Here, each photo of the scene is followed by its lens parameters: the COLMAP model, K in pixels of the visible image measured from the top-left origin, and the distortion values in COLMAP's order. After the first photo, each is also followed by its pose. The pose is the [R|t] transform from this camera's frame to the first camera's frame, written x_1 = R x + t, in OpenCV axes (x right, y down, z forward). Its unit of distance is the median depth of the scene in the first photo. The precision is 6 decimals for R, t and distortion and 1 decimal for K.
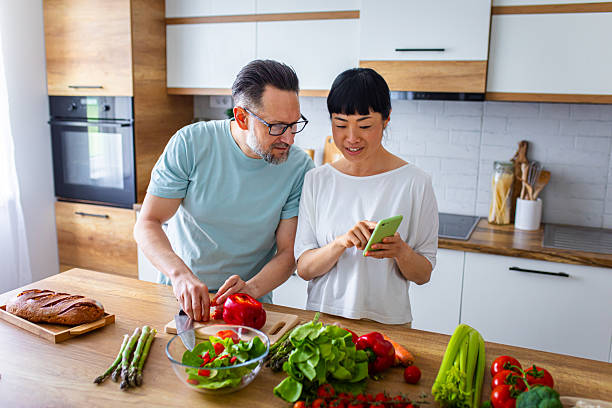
lens RADIAL K [[586.8, 0, 306.0], [0, 586.8, 204.0], [0, 0, 1]] dist [-0.060906, 0.089056]
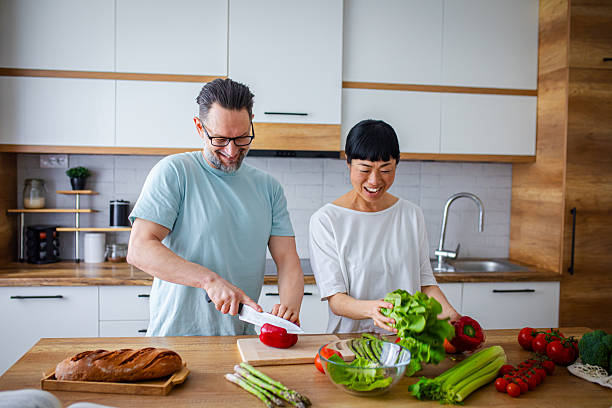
lens RADIAL K [[586.8, 0, 306.0], [0, 586.8, 204.0], [0, 0, 1]] dist [-0.060906, 0.089056]
pose [[0.851970, -0.032139, 0.522603, -0.352329], [0.097300, 0.990447, -0.097714, 0.024773], [-0.514470, 0.134099, 0.846958, 0.031299]]
